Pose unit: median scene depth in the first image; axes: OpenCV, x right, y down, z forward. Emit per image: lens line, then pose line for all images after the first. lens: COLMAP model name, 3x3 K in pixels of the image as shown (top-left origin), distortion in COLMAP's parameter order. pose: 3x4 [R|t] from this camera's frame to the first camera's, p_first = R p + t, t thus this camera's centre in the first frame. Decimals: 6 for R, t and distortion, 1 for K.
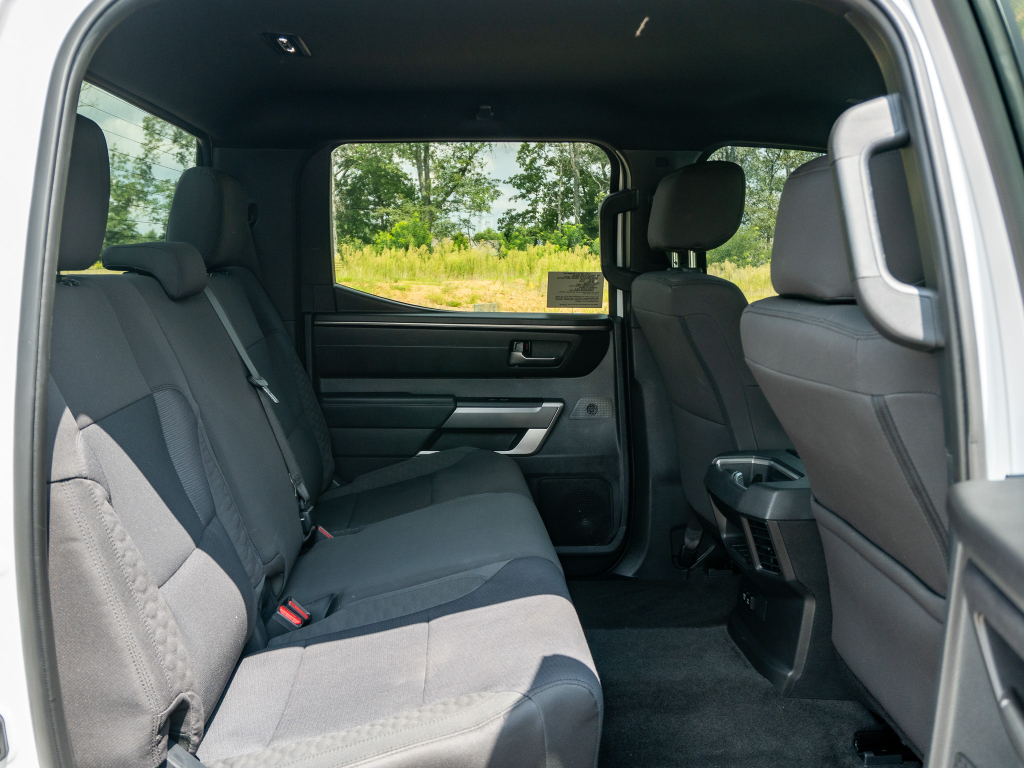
lens RADIAL K [[979.6, 0, 489.7], [0, 979.6, 378.5], [0, 0, 1]] dist [-0.015434, 0.000000]
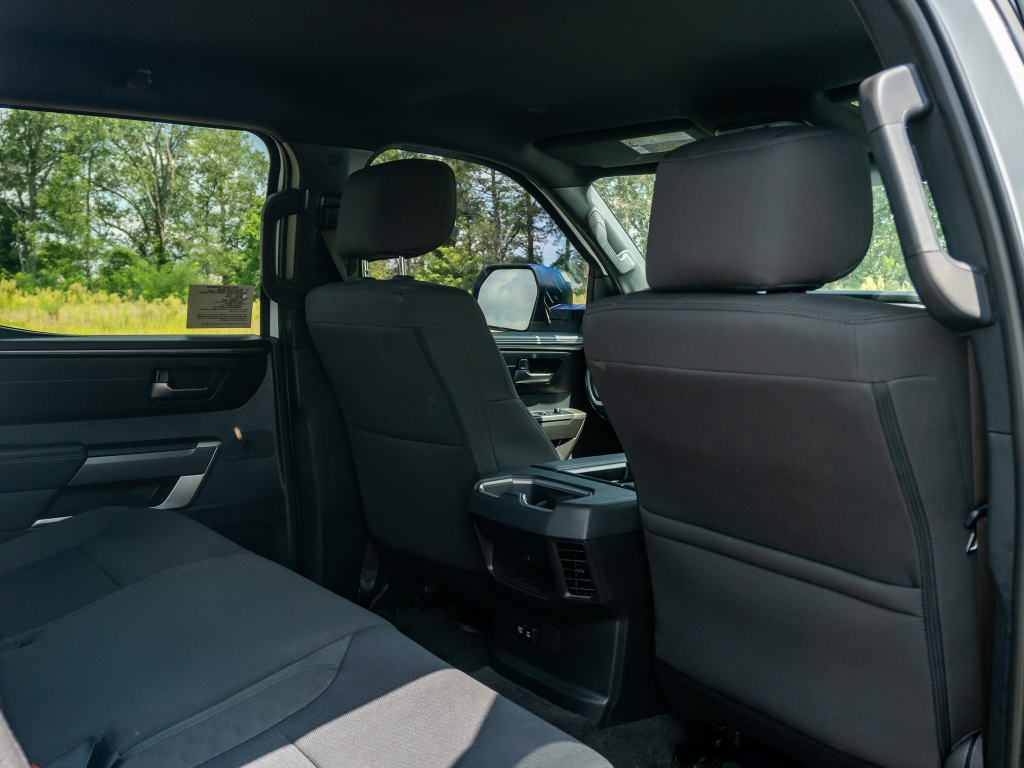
lens RADIAL K [[979.6, 0, 510.7], [0, 979.6, 383.2], [0, 0, 1]] dist [-0.015434, 0.000000]
pose [[0.837244, -0.049893, 0.544549, -0.168591], [0.067260, 0.997663, -0.012004, 0.002350], [-0.542677, 0.046676, 0.838643, 0.163617]]
